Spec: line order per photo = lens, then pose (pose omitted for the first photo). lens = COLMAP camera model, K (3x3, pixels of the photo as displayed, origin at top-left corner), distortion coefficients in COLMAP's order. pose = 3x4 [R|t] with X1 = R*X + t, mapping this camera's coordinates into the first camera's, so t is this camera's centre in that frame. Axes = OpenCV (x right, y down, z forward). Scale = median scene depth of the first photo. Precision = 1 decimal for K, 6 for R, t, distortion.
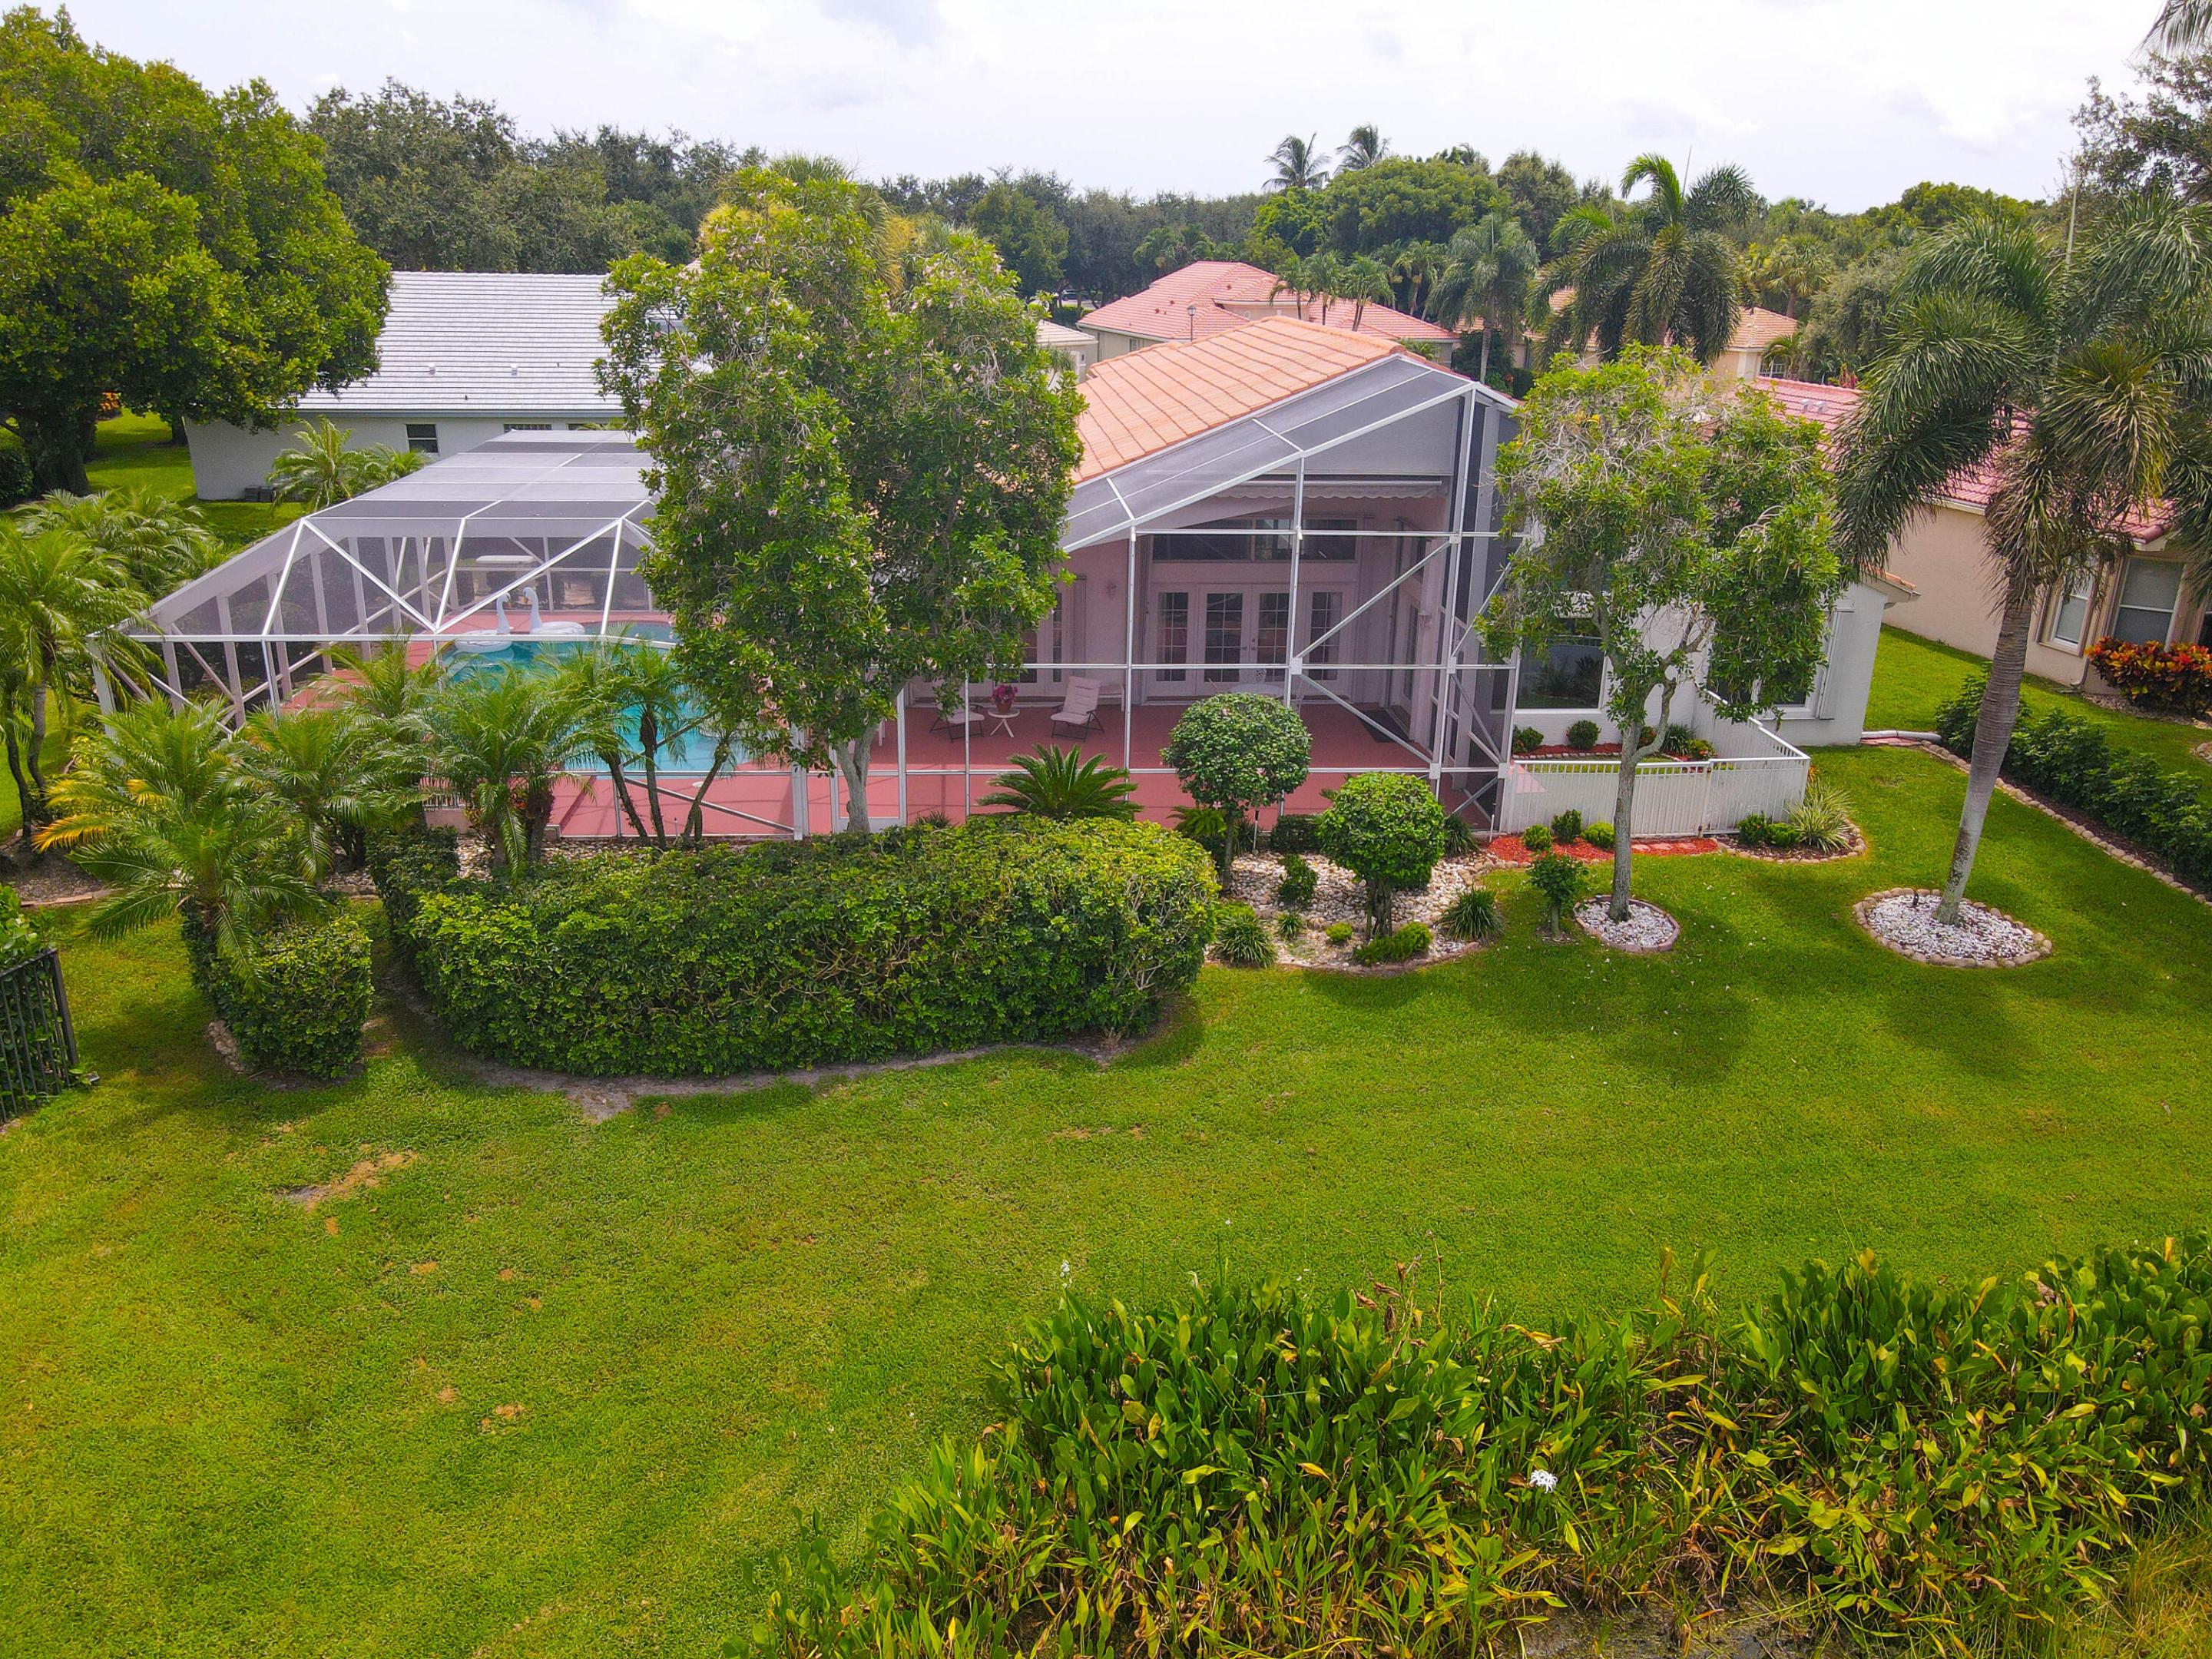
lens RADIAL K [[1626.2, 0, 1106.0], [0, 1626.2, 829.5], [0, 0, 1]] dist [0.012058, 0.004723]
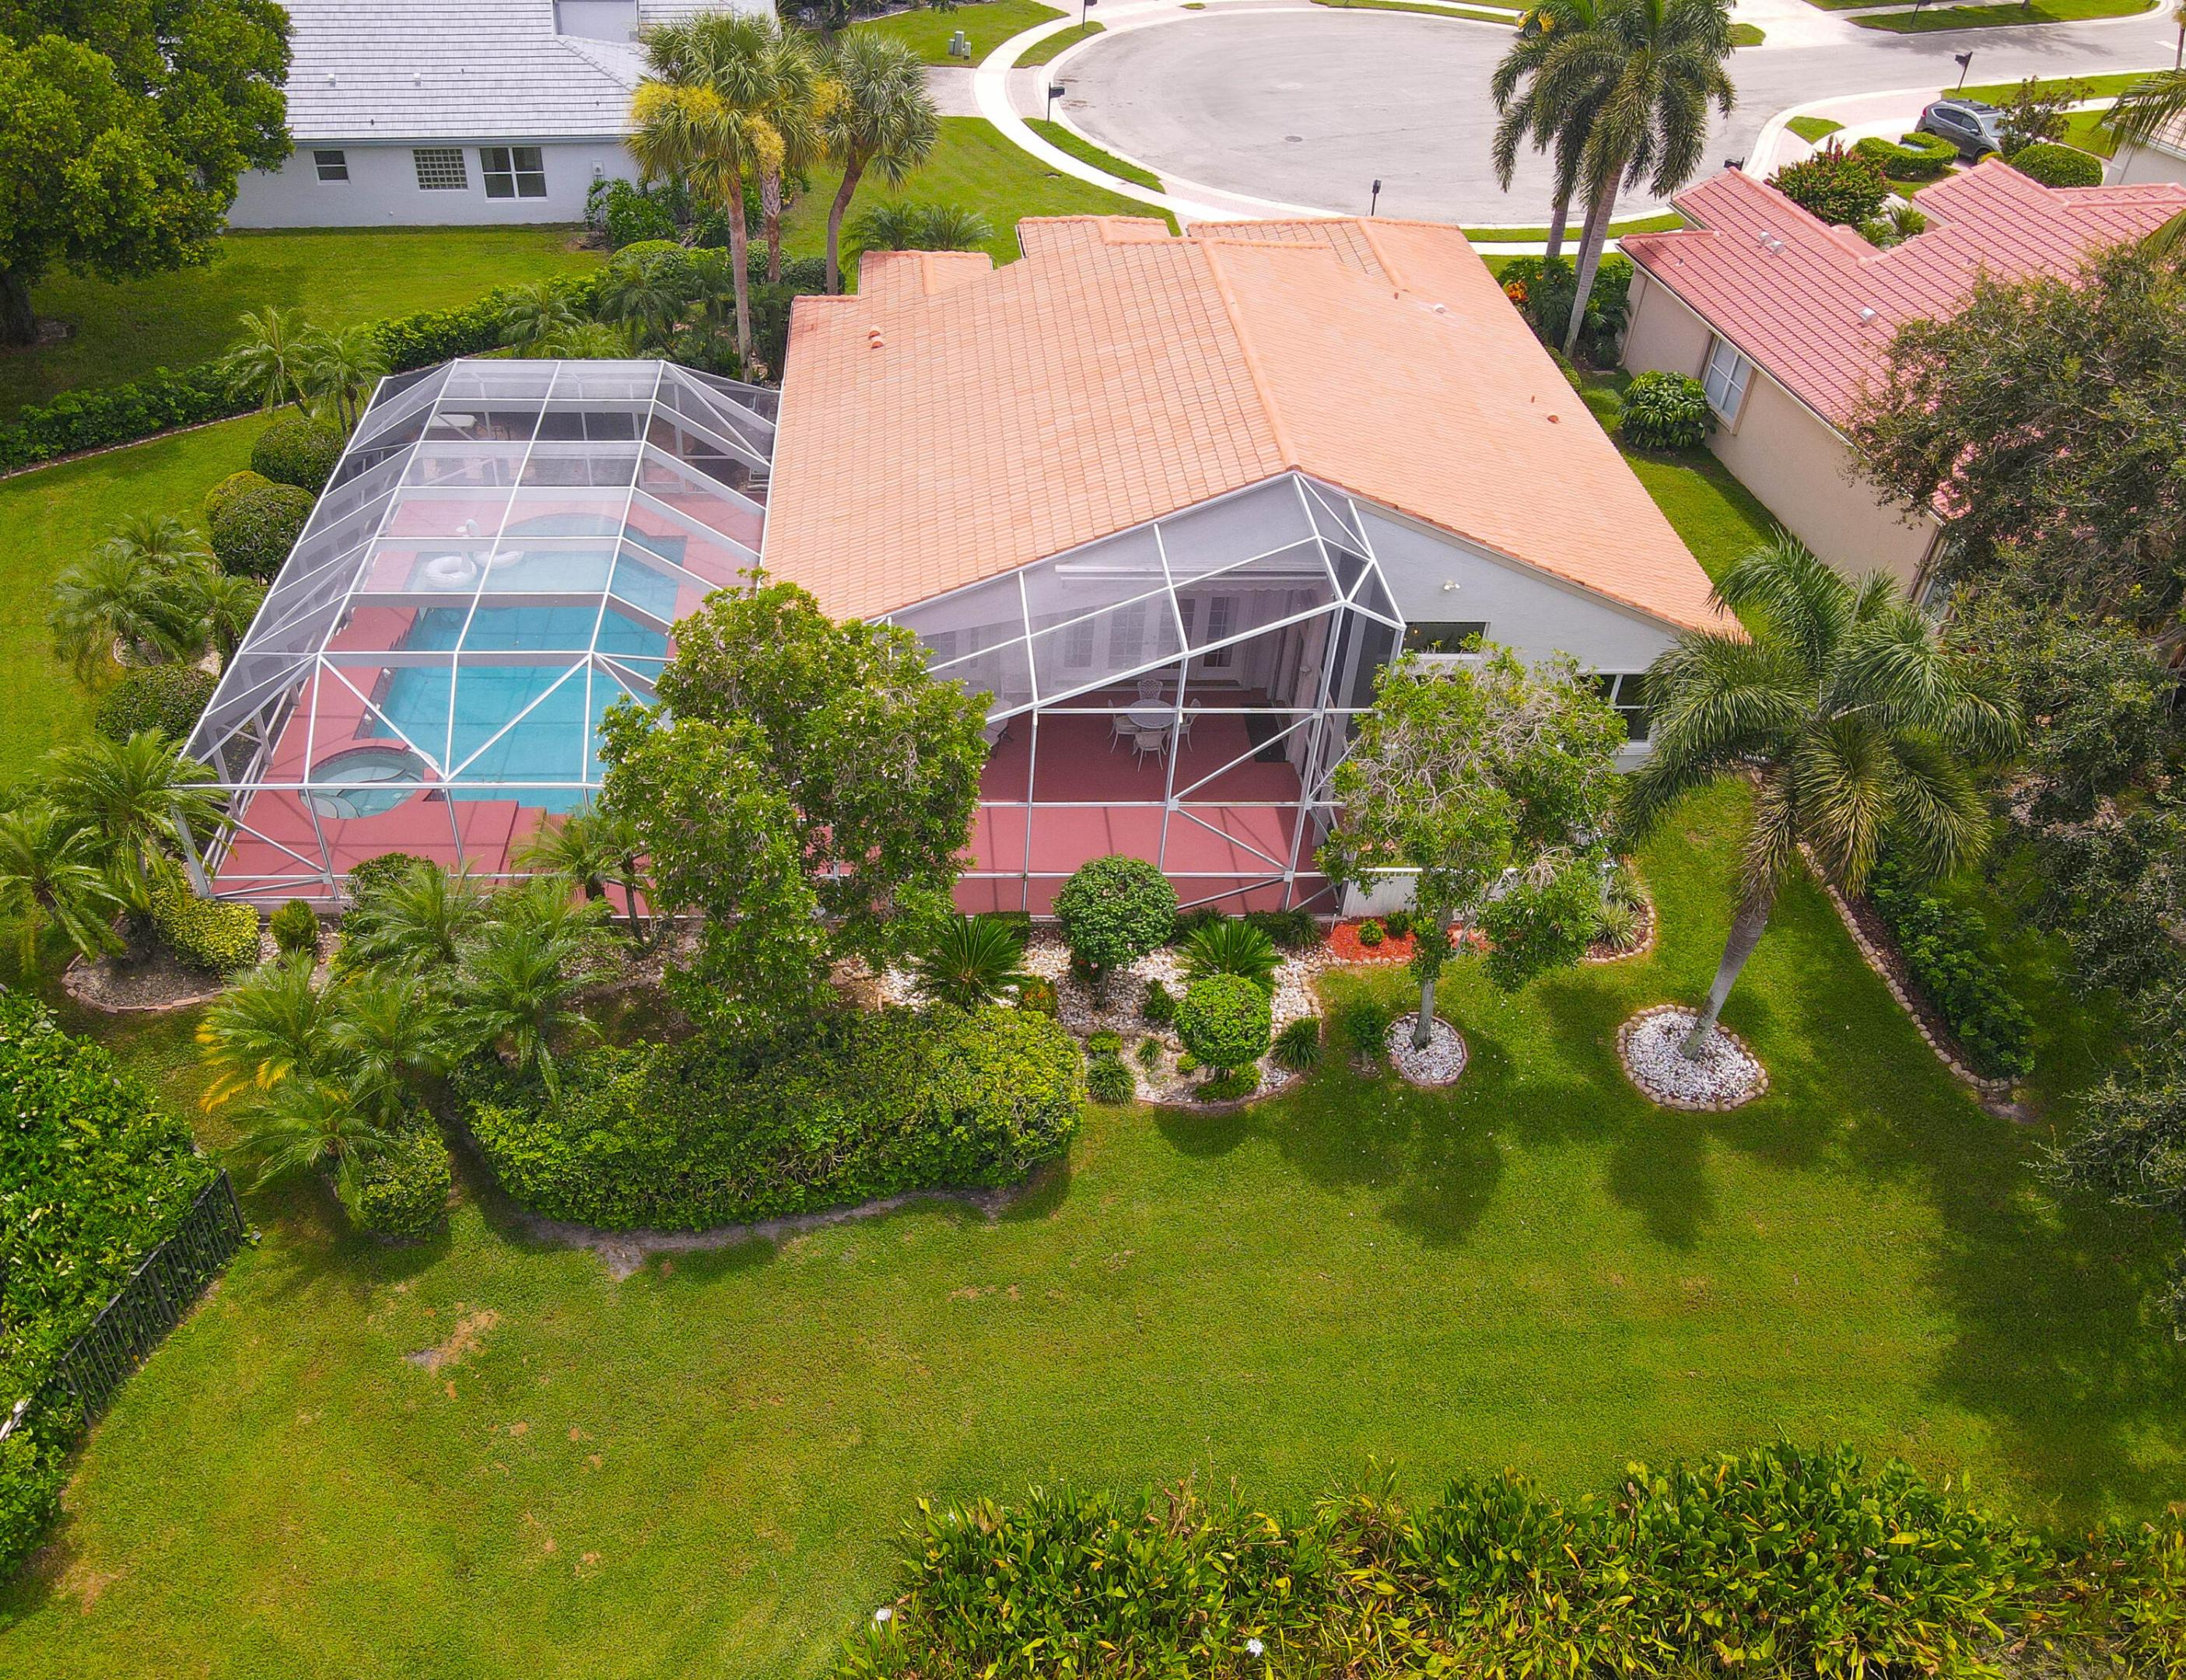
lens RADIAL K [[1713.3, 0, 977.3], [0, 1713.3, 833.1], [0, 0, 1]] dist [0.009668, 0.005092]
pose [[0.999014, 0.034316, -0.028160, 0.015300], [-0.023302, 0.945319, 0.325314, -0.611157], [0.037784, -0.324337, 0.945187, -0.219824]]
